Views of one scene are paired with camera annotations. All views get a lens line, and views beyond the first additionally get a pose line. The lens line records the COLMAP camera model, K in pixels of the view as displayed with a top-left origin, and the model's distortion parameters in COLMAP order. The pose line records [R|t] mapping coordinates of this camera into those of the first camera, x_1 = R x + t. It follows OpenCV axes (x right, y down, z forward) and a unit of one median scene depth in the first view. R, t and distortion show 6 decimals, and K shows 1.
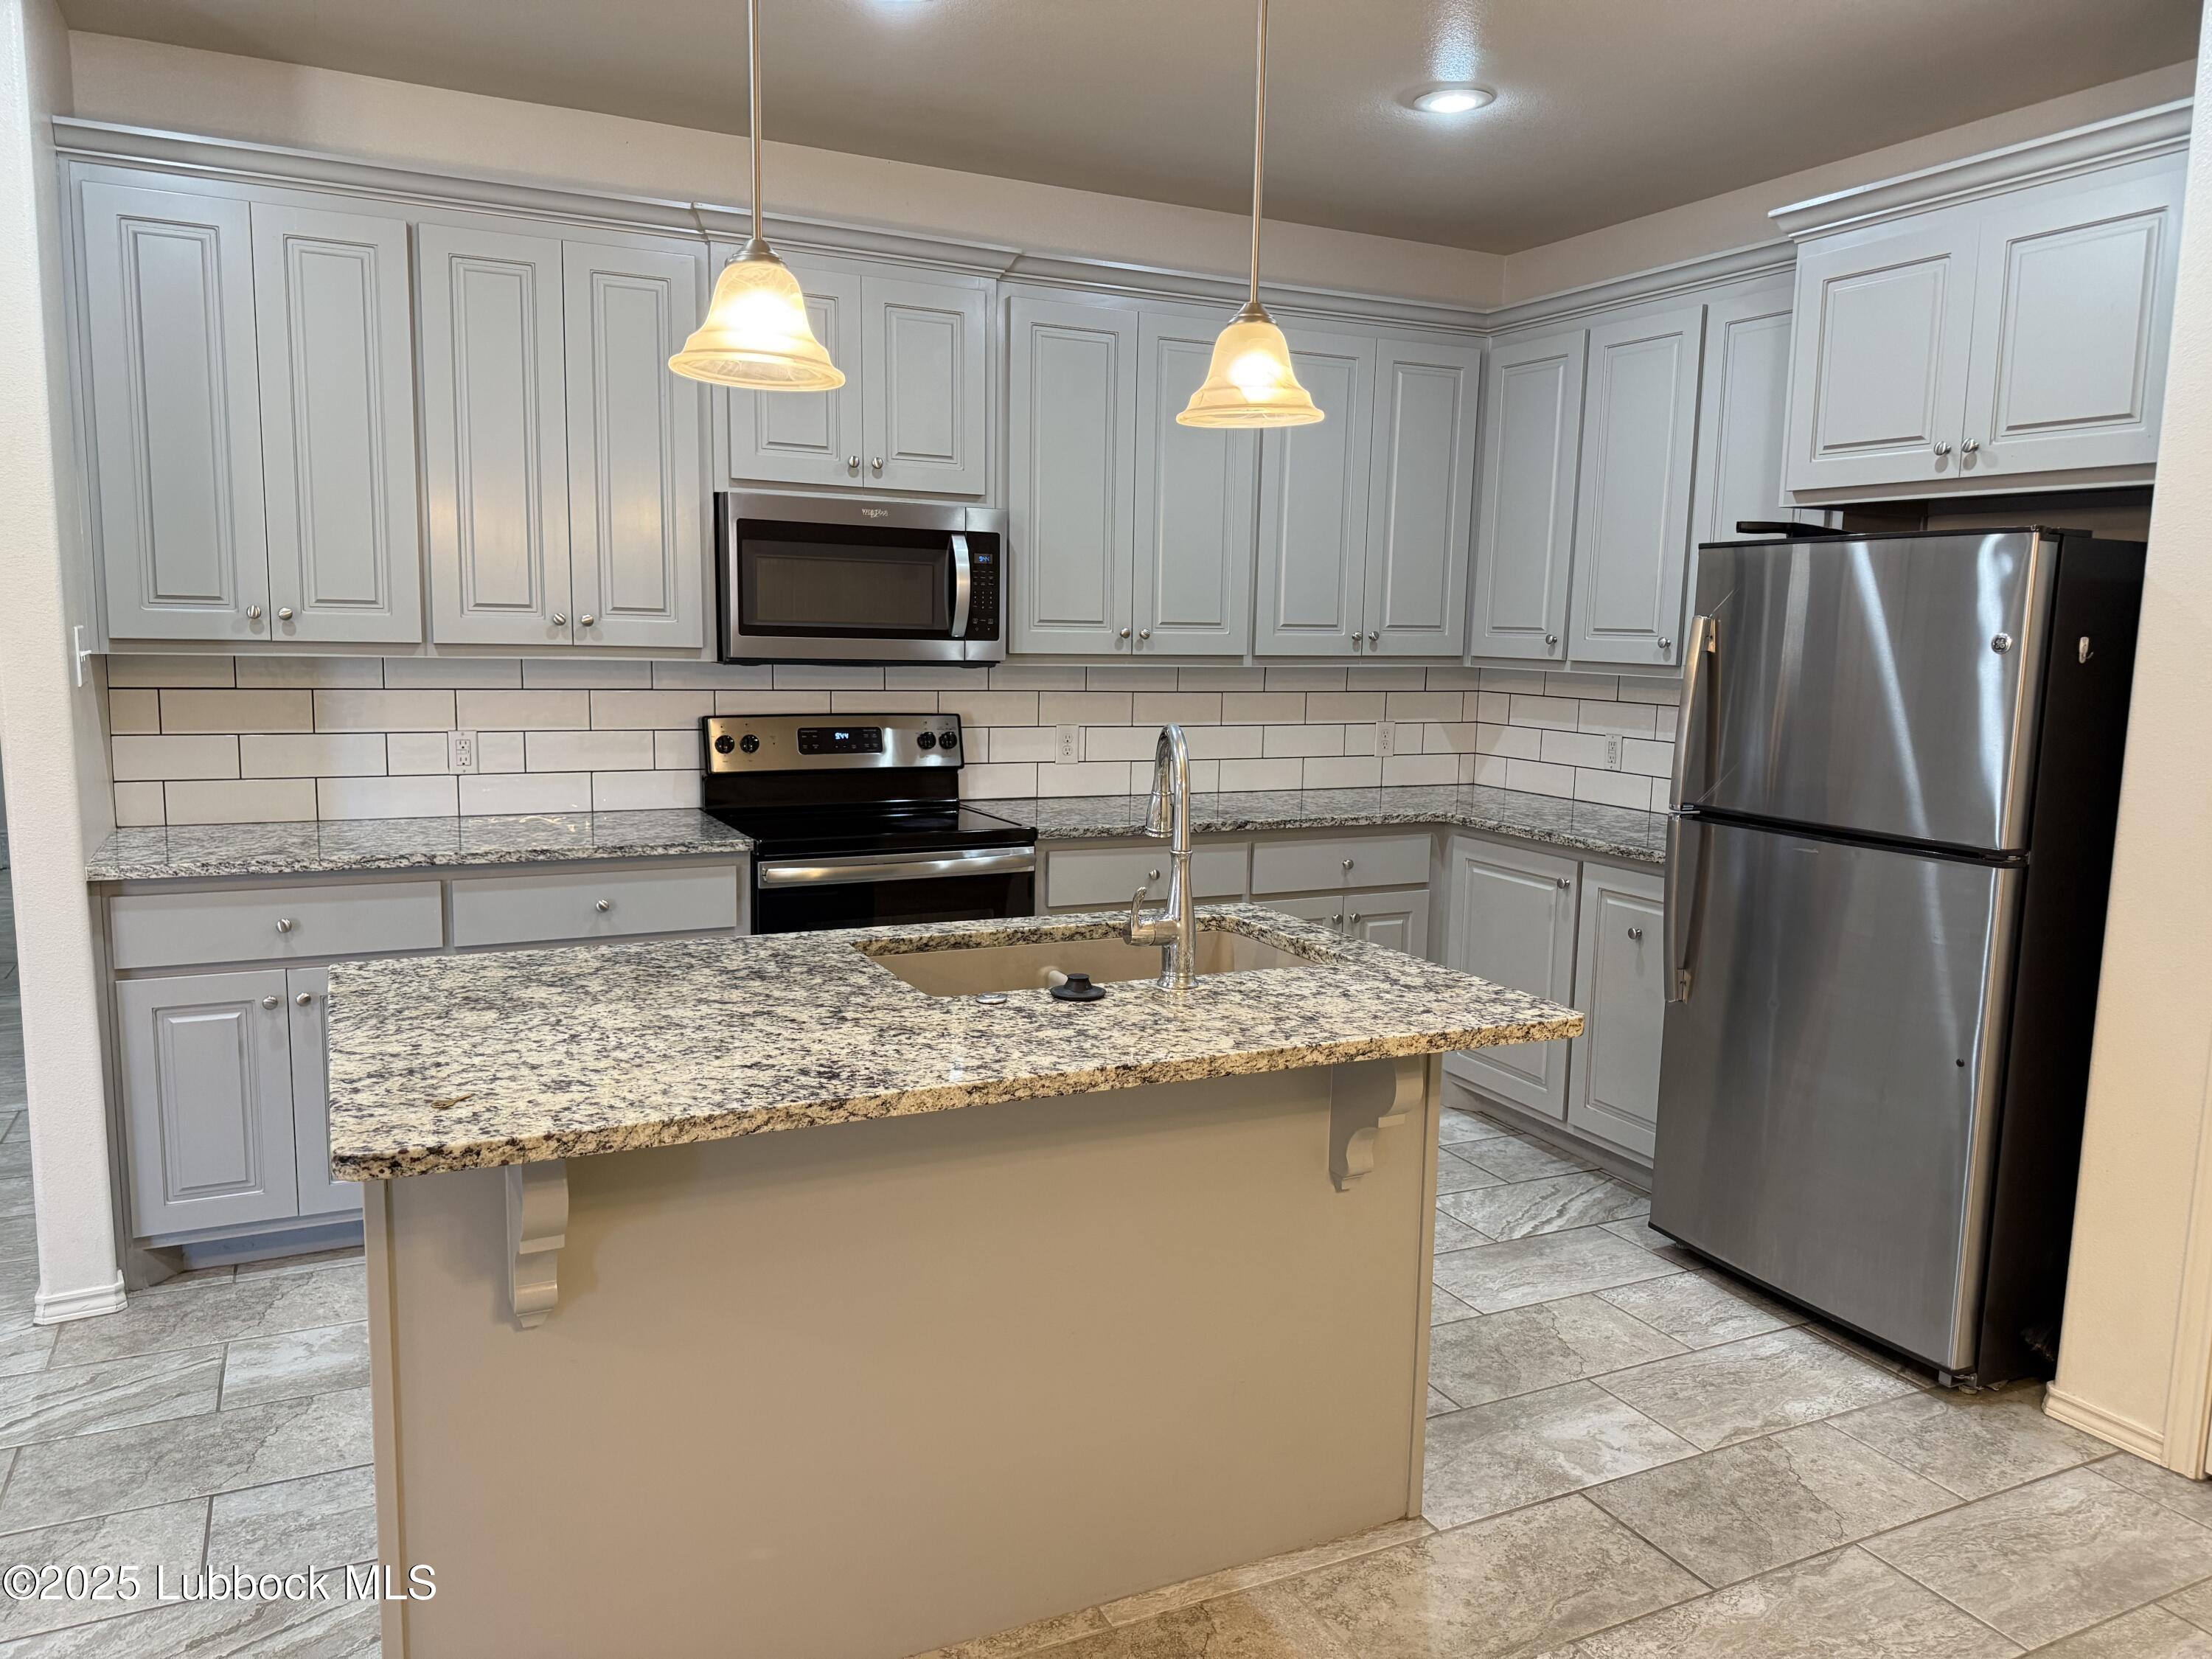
lens RADIAL K [[1582.1, 0, 1106.0], [0, 1582.1, 829.5], [0, 0, 1]] dist [0.002263, 0.000424]
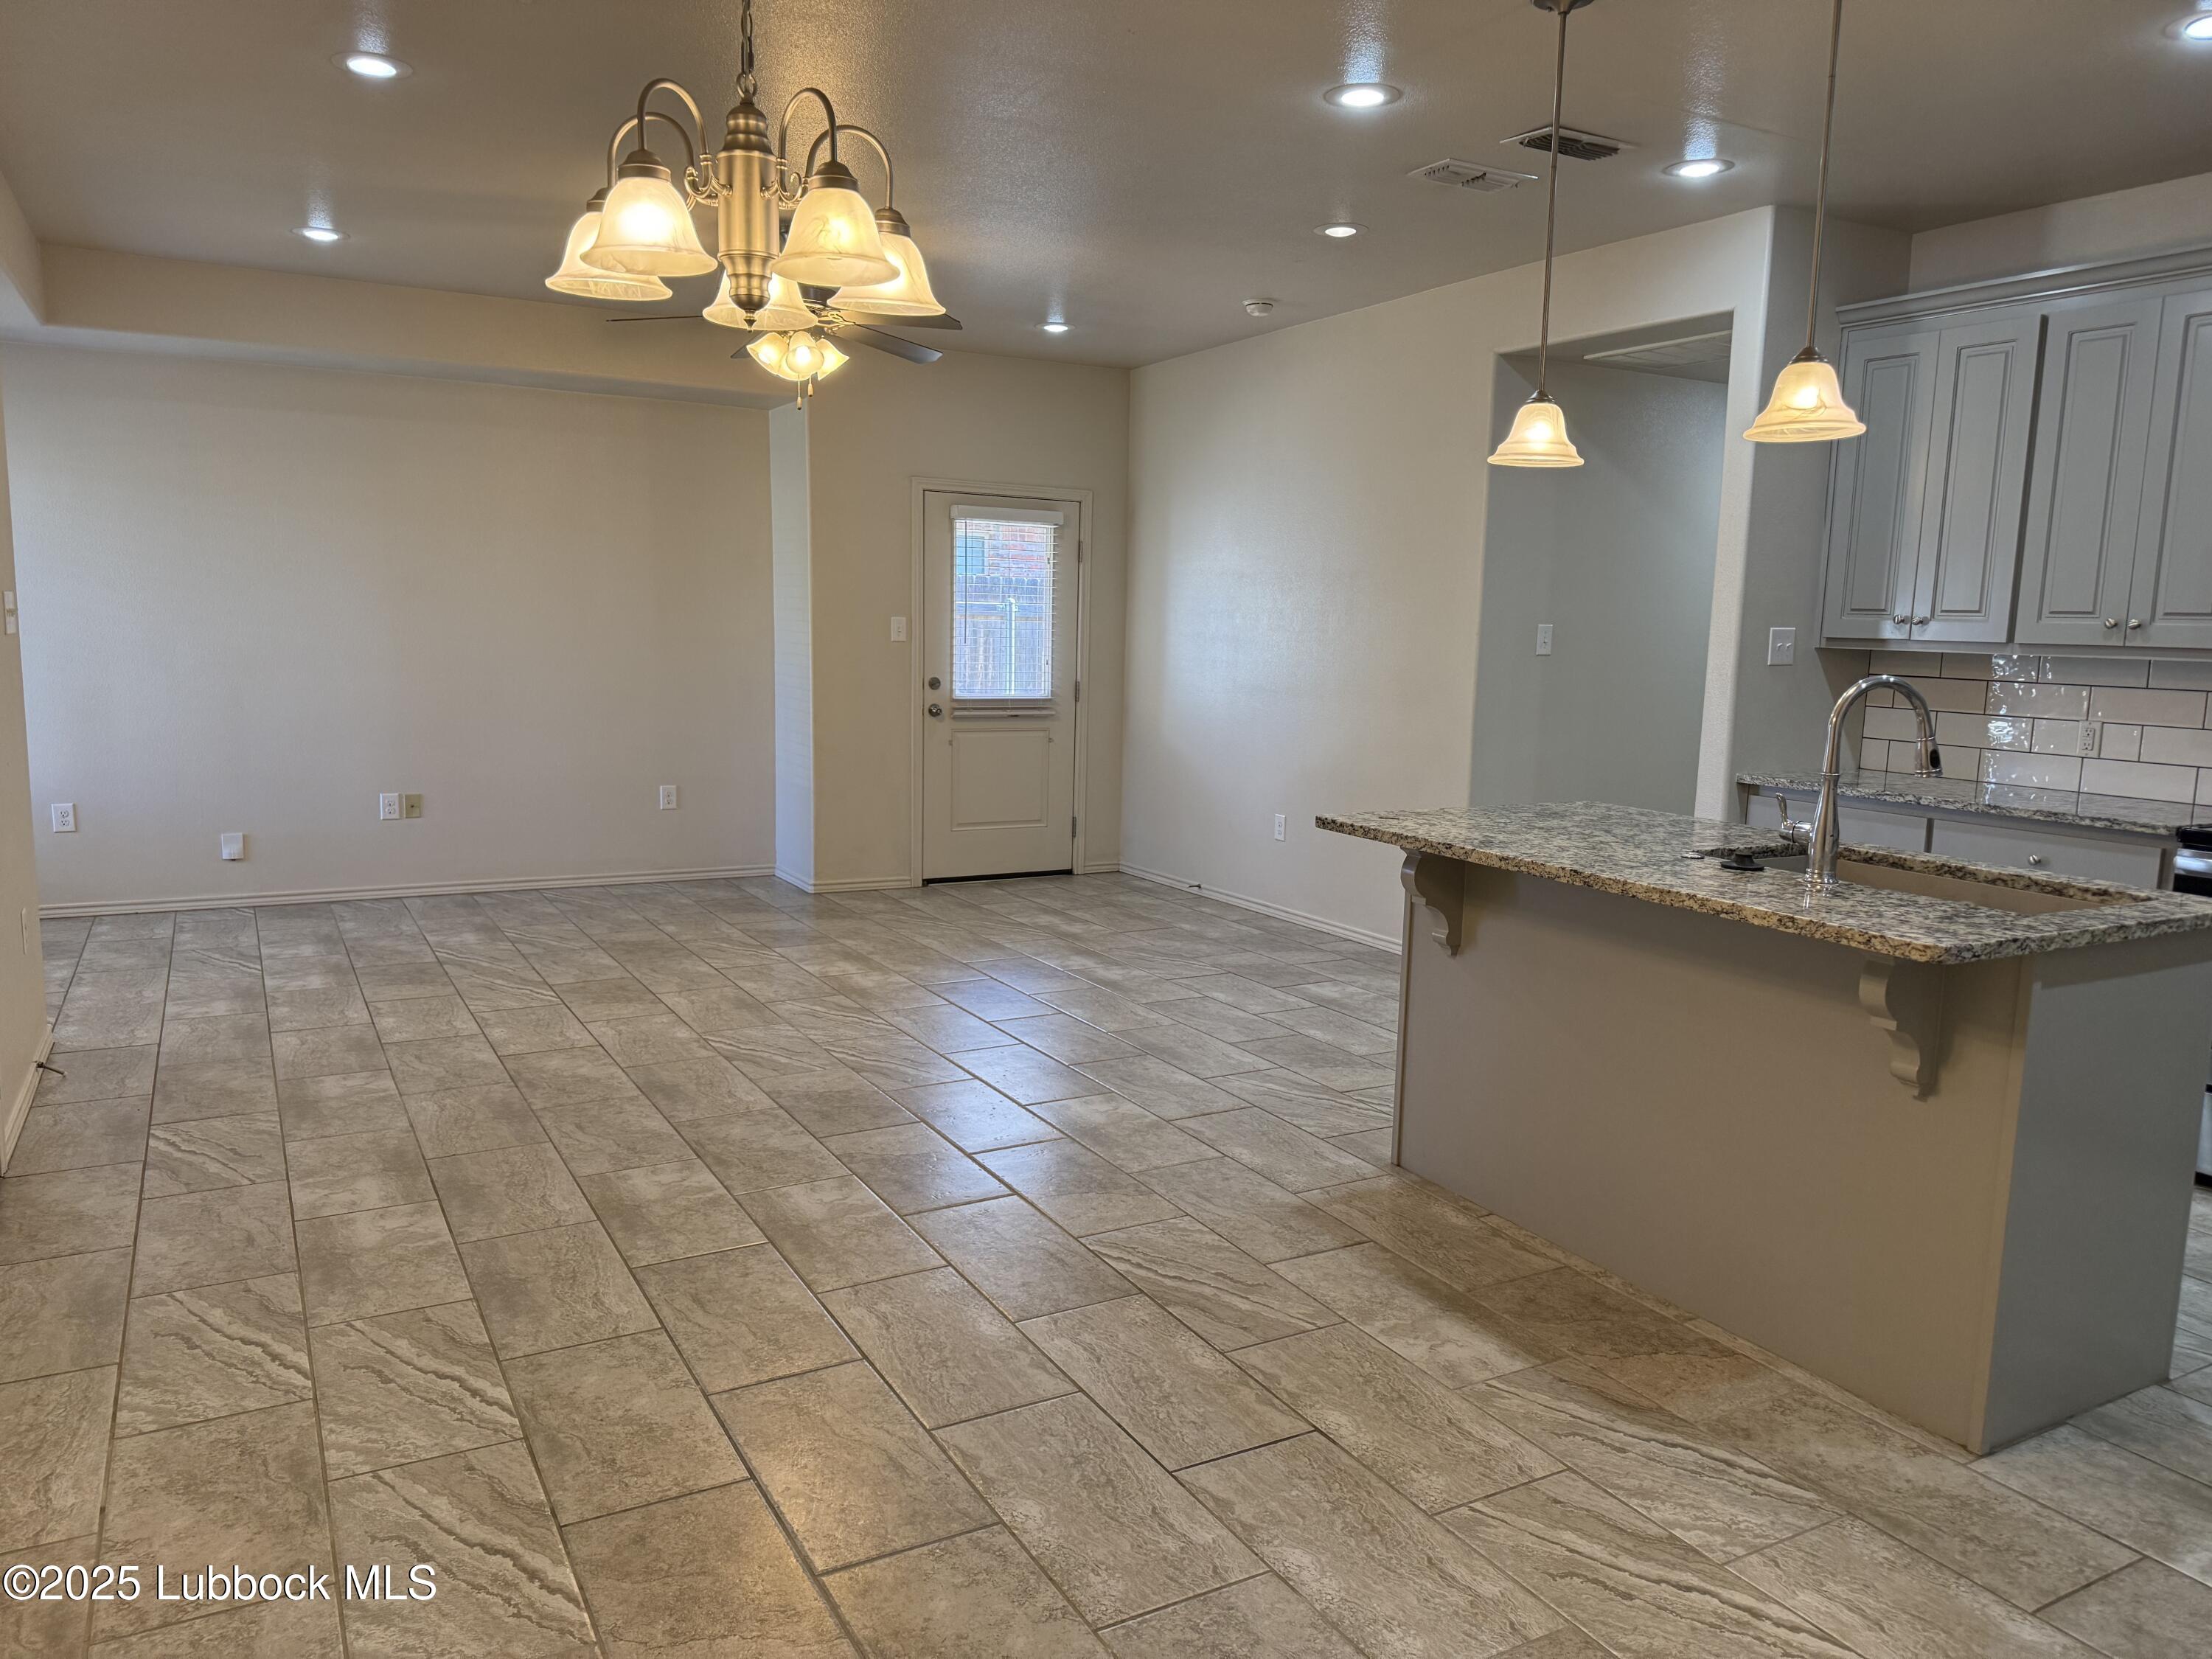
lens RADIAL K [[1548.2, 0, 1117.5], [0, 1548.2, 828.5], [0, 0, 1]] dist [0.089363, -0.116355]
pose [[0.059205, 0.115298, -0.991565, 0.776613], [-0.154853, 0.982344, 0.104979, 0.006789], [0.986162, 0.147332, 0.076014, 0.208307]]
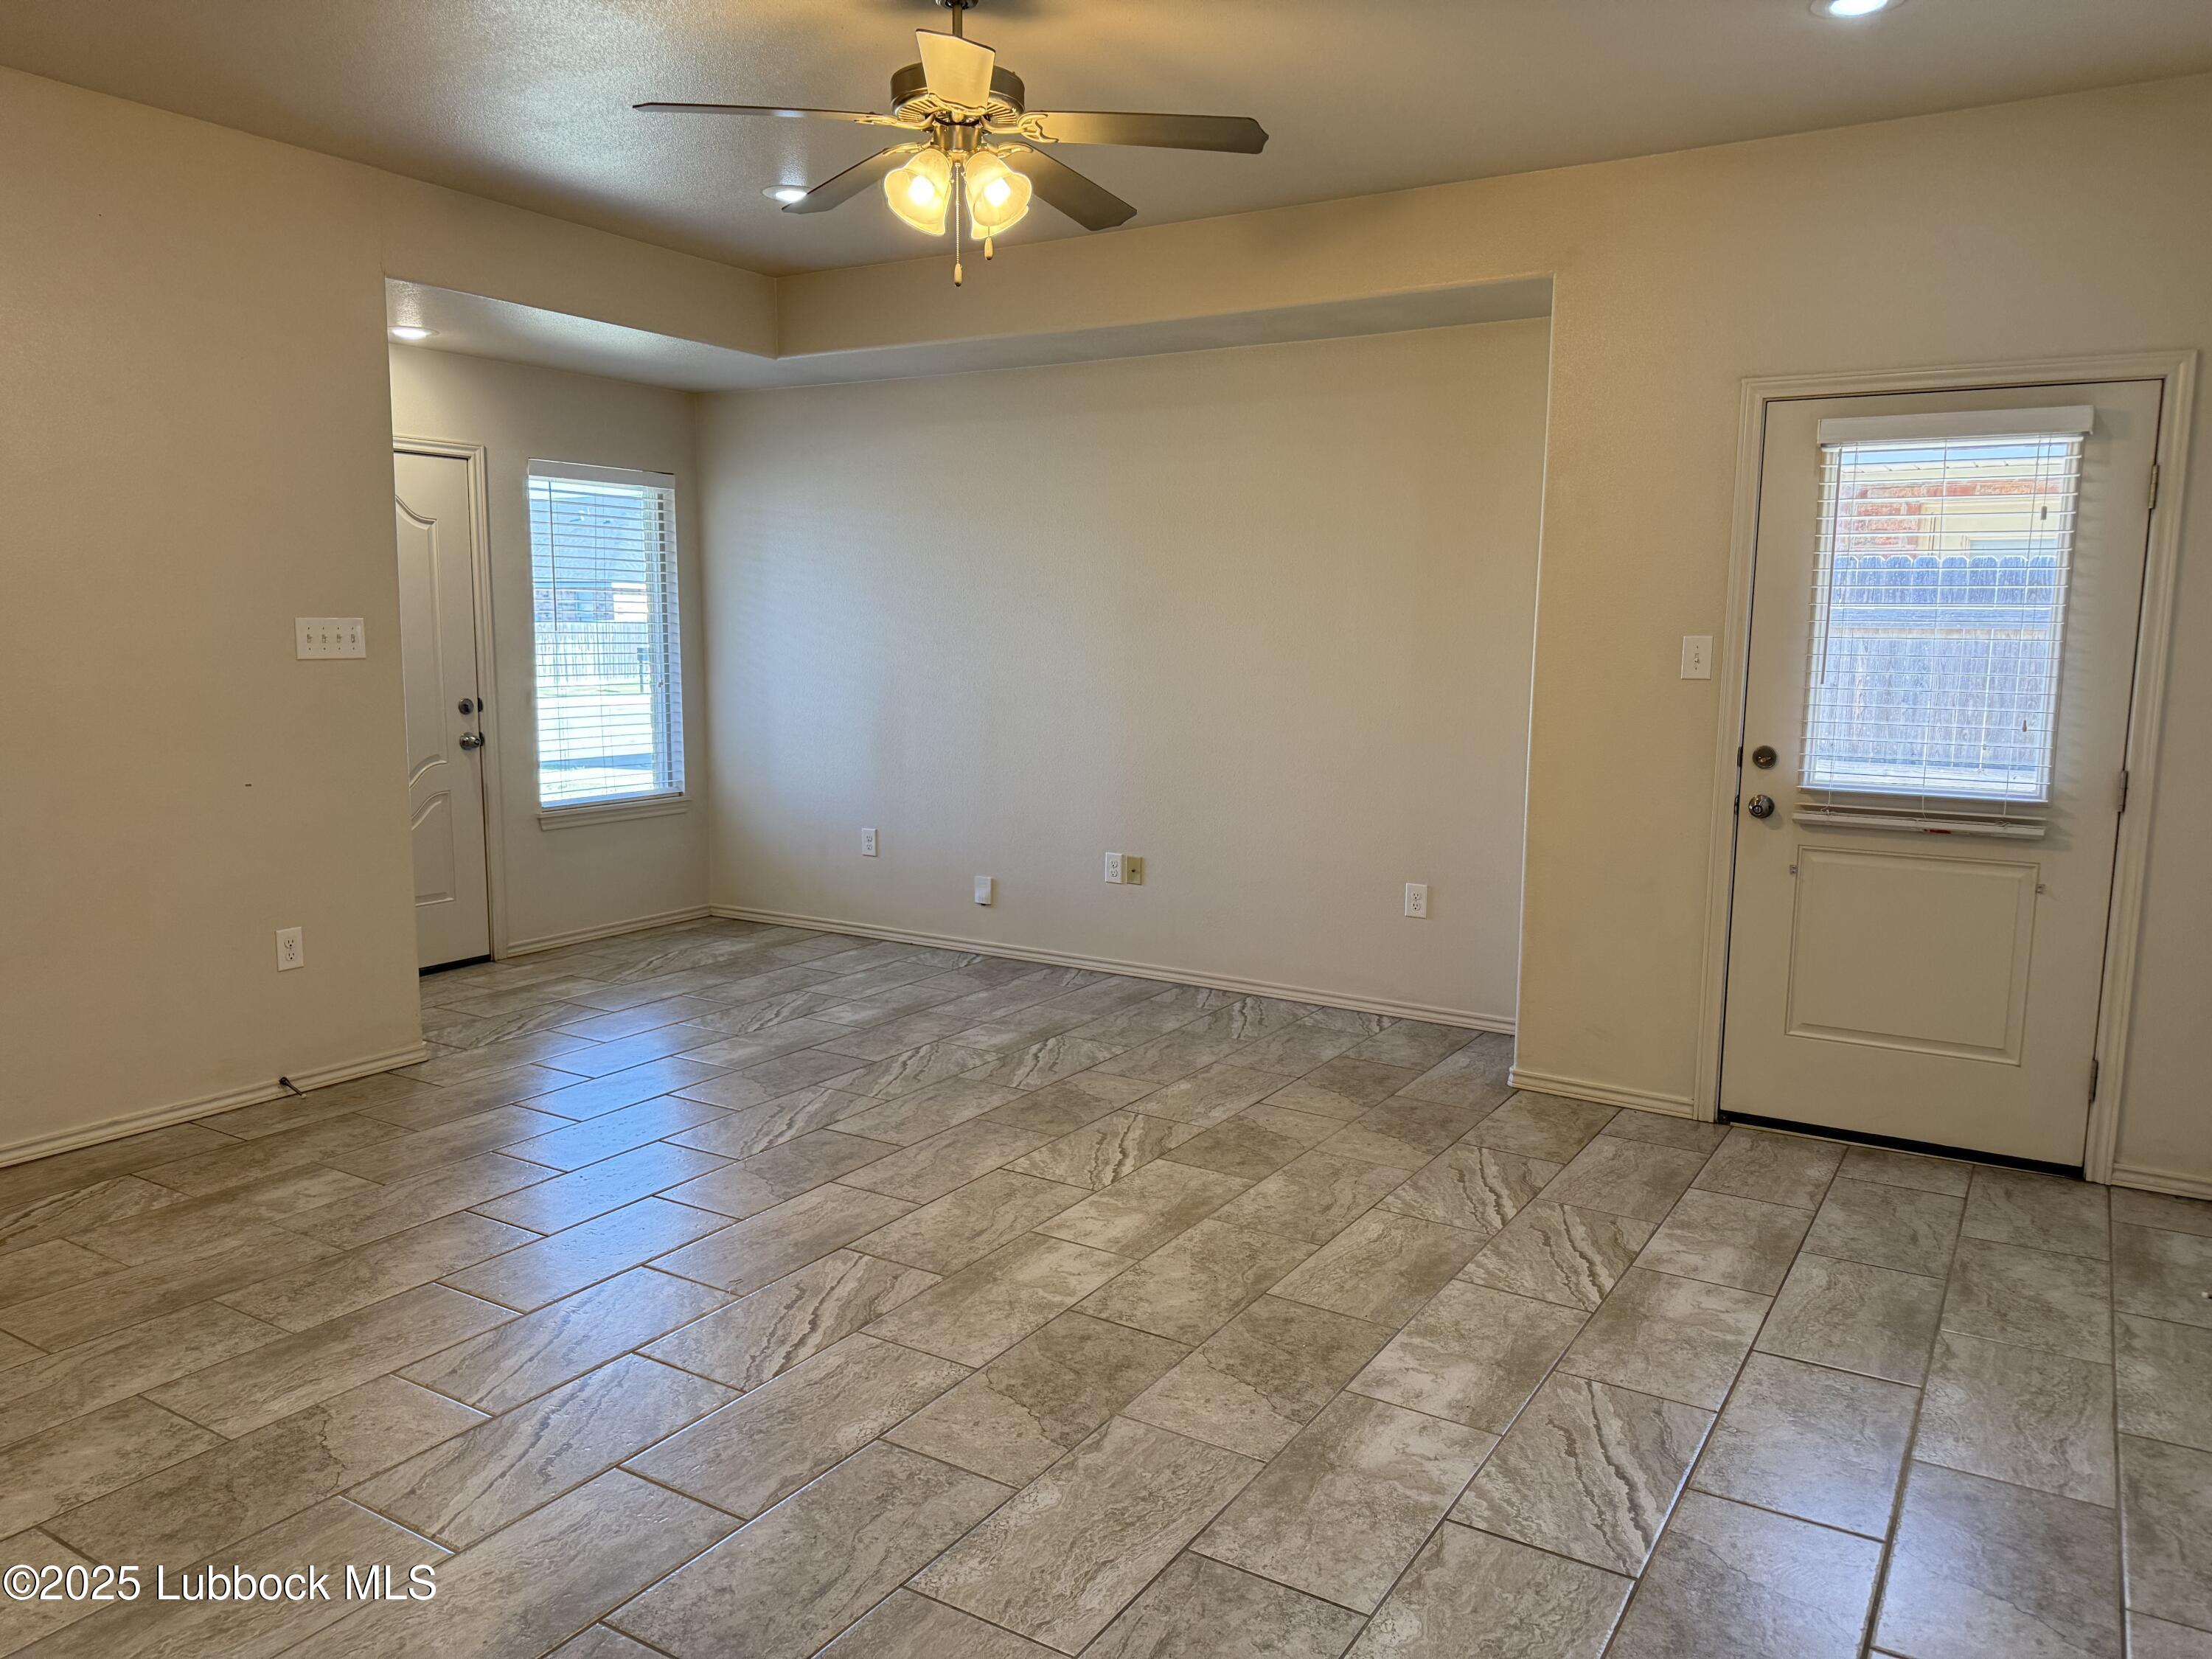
lens RADIAL K [[1548.2, 0, 1117.5], [0, 1548.2, 828.5], [0, 0, 1]] dist [0.089363, -0.116355]
pose [[-0.846740, 0.042022, -0.530346, -0.327627], [-0.096186, 0.968355, 0.230297, -0.094351], [0.523240, 0.246013, -0.815903, 0.788832]]
